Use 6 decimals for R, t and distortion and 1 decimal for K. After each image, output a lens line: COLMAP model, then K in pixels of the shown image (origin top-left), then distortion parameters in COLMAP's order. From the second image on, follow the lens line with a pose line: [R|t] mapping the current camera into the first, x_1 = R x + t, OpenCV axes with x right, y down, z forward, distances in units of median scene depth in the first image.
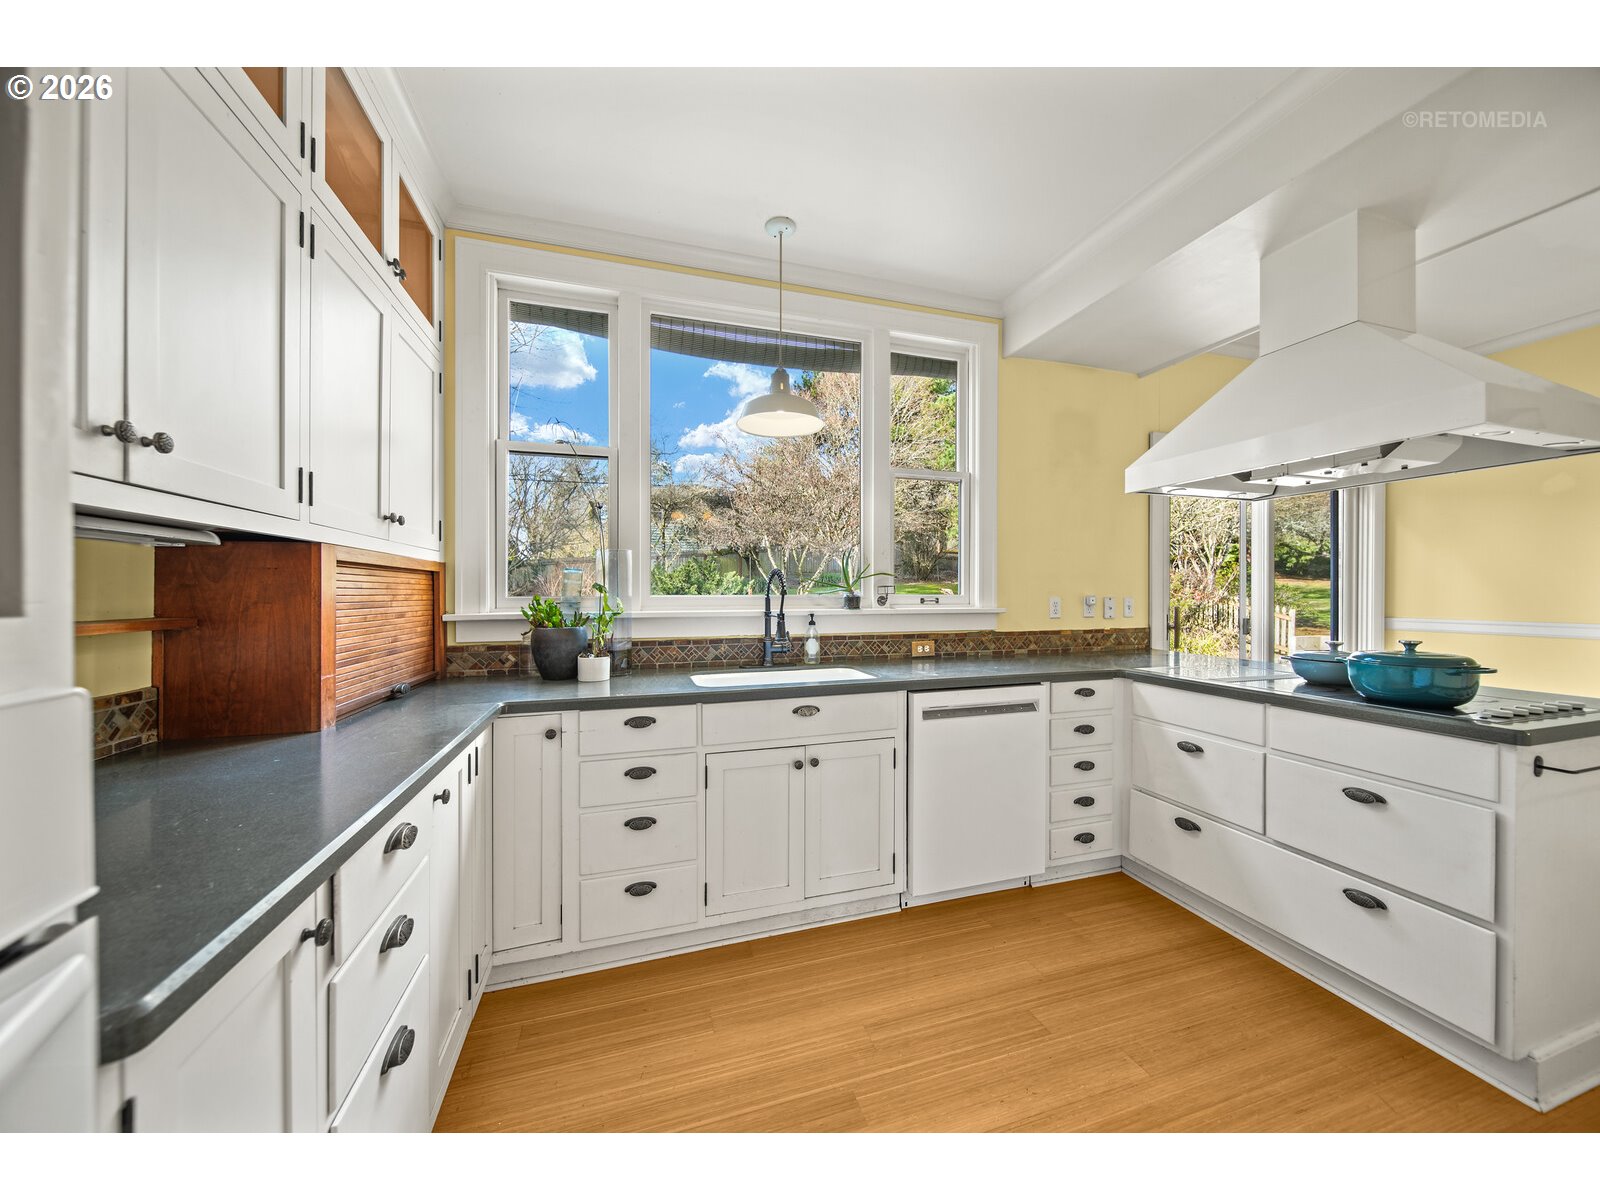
lens RADIAL K [[536.7, 0, 915.1], [0, 536.7, 592.0], [0, 0, 1]] dist [-0.000120, -0.000039]
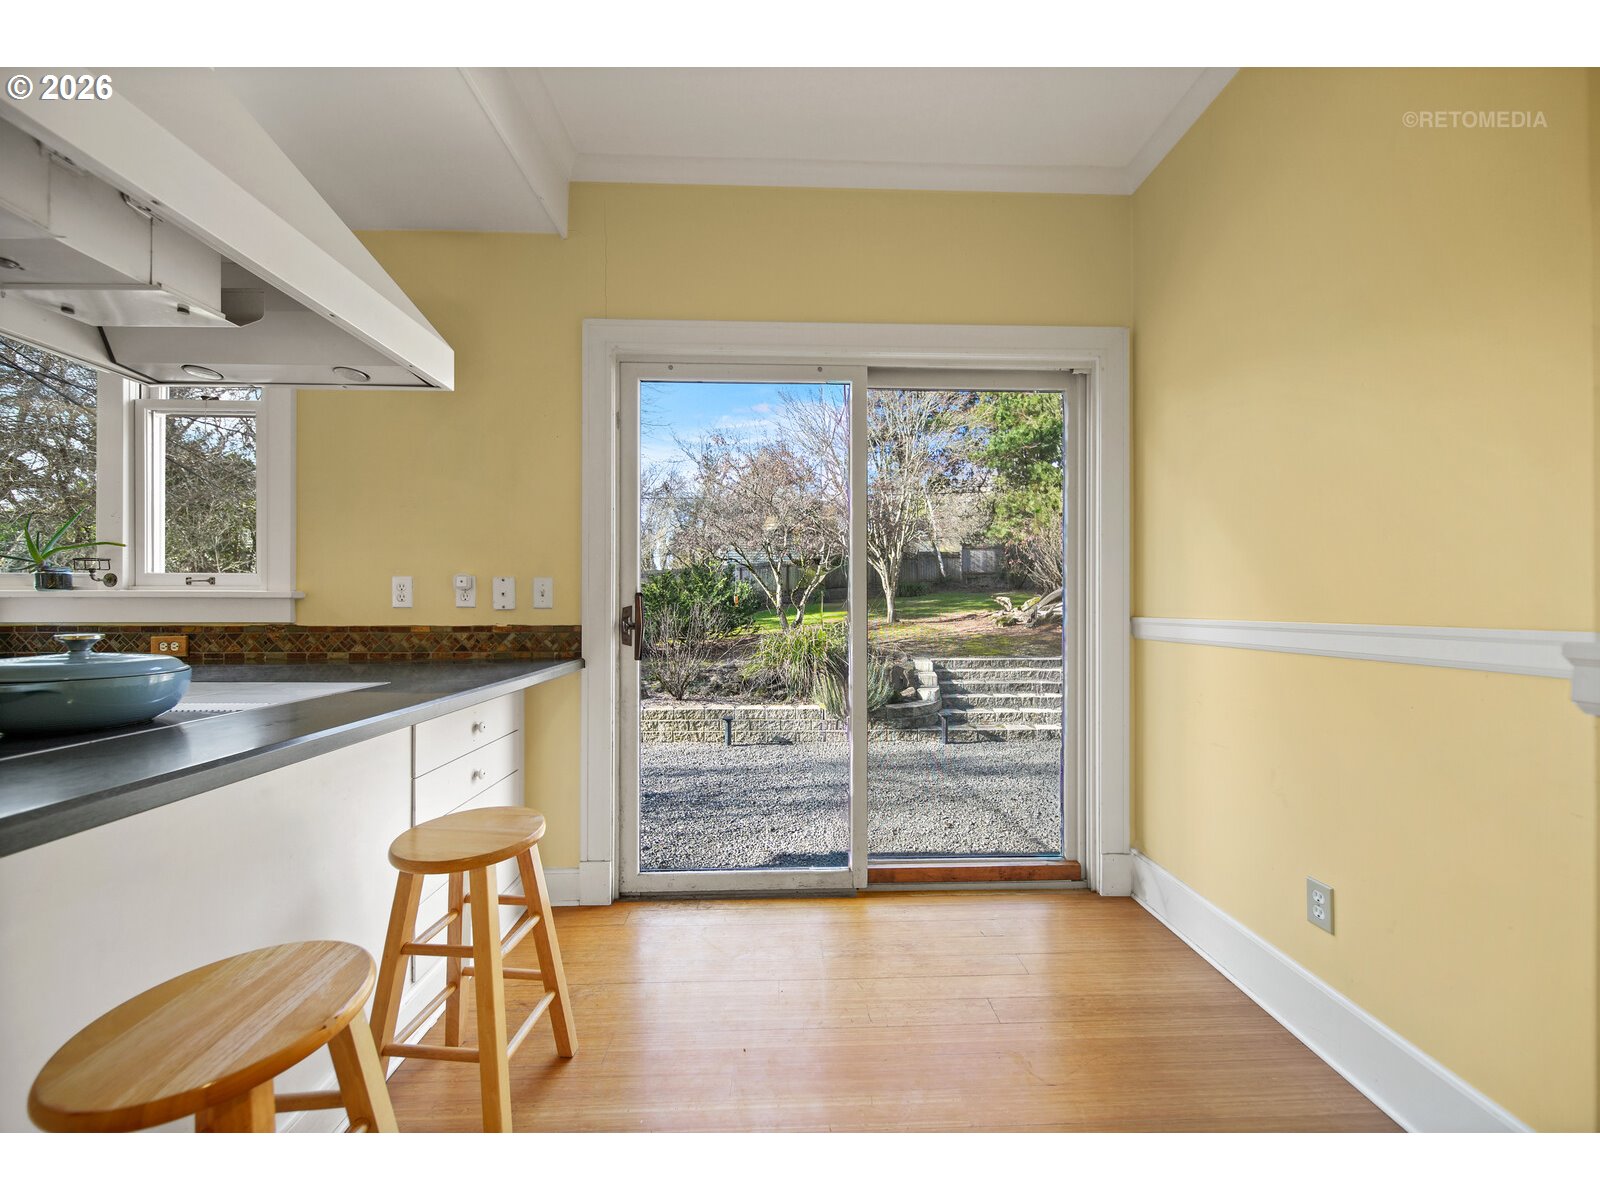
lens RADIAL K [[562.2, 0, 800.0], [0, 562.2, 600.0], [0, 0, 1]] dist [-0.001366, -0.000398]
pose [[0.961637, -0.000367, -0.274325, 1.078096], [0.000183, 1.000000, -0.000695, 0.045205], [0.274325, 0.000618, 0.961637, 0.525786]]
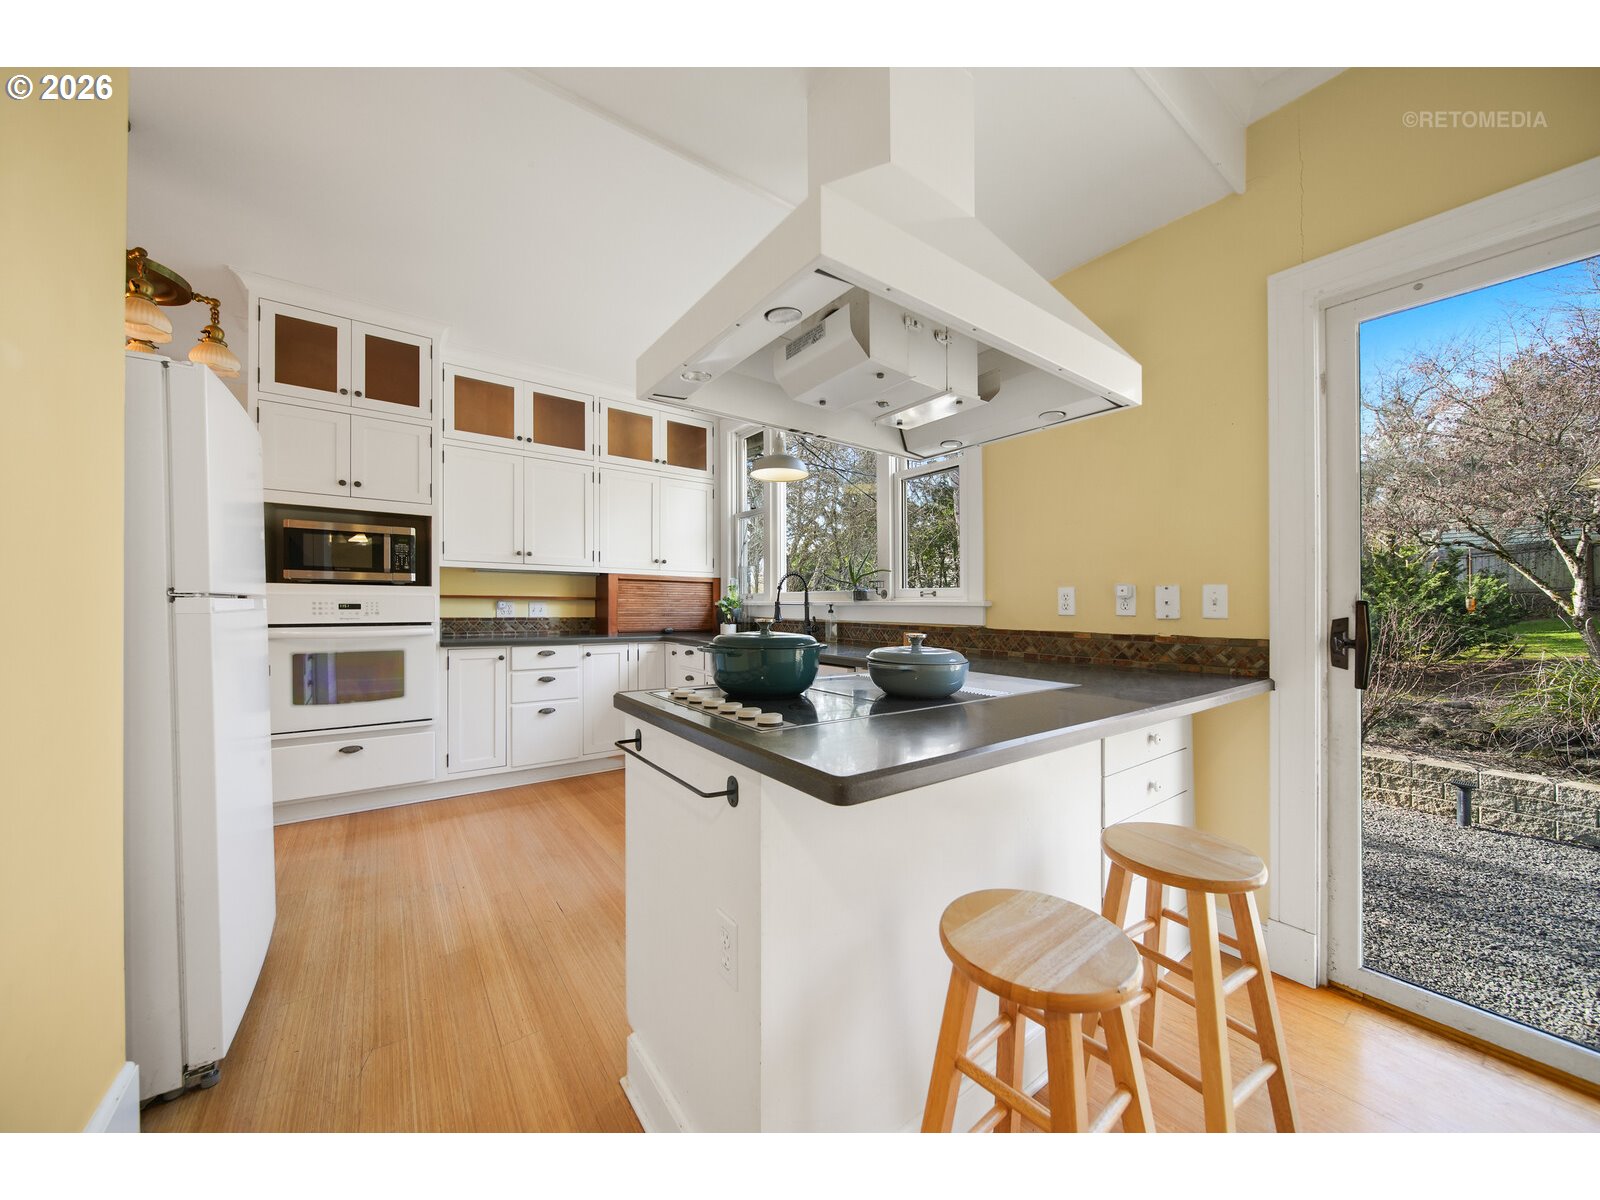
lens RADIAL K [[562.1, 0, 797.6], [0, 562.1, 605.3], [0, 0, 1]] dist [-0.001501, -0.000198]
pose [[0.321124, 0.002402, -0.947034, 1.015121], [0.000680, 0.999996, 0.002766, 0.036811], [0.947037, -0.001532, 0.321121, 0.453041]]
